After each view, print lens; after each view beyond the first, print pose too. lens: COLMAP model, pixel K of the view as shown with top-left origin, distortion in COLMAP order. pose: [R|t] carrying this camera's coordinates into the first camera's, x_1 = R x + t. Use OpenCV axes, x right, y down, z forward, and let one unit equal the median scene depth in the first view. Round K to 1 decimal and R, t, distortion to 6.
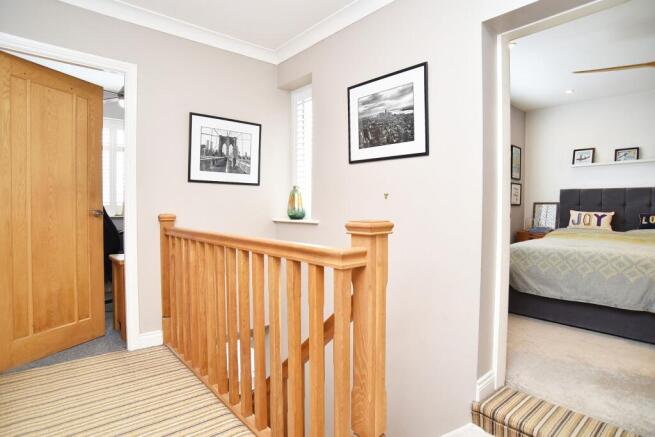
lens RADIAL K [[350.8, 0, 327.5], [0, 350.8, 218.5], [0, 0, 1]] dist [-0.046697, 0.001217]
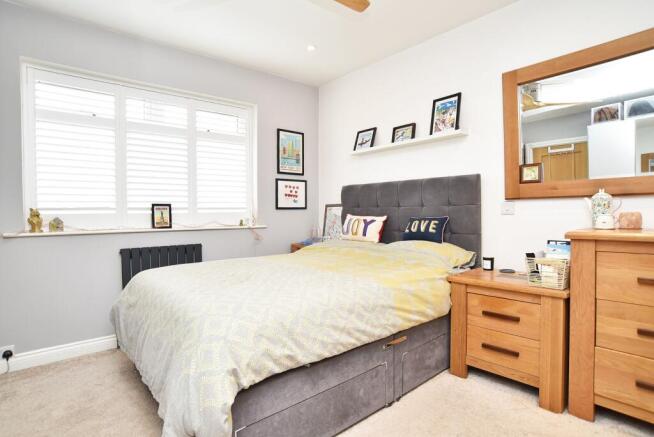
lens RADIAL K [[345.2, 0, 327.0], [0, 345.2, 218.5], [0, 0, 1]] dist [-0.073647, 0.002113]
pose [[0.999820, -0.016690, 0.009051, 0.690715], [0.016819, 0.999756, -0.014323, -0.005135], [-0.008810, 0.014473, 0.999856, 0.282595]]
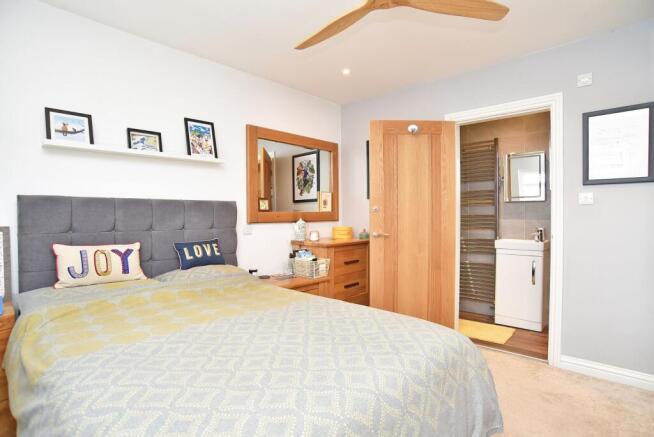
lens RADIAL K [[345.2, 0, 327.0], [0, 345.2, 218.5], [0, 0, 1]] dist [-0.073647, 0.002113]
pose [[-0.133803, -0.014296, 0.990905, 0.266058], [0.035705, 0.999177, 0.019237, -0.054959], [-0.990365, 0.037954, -0.133182, 0.747442]]
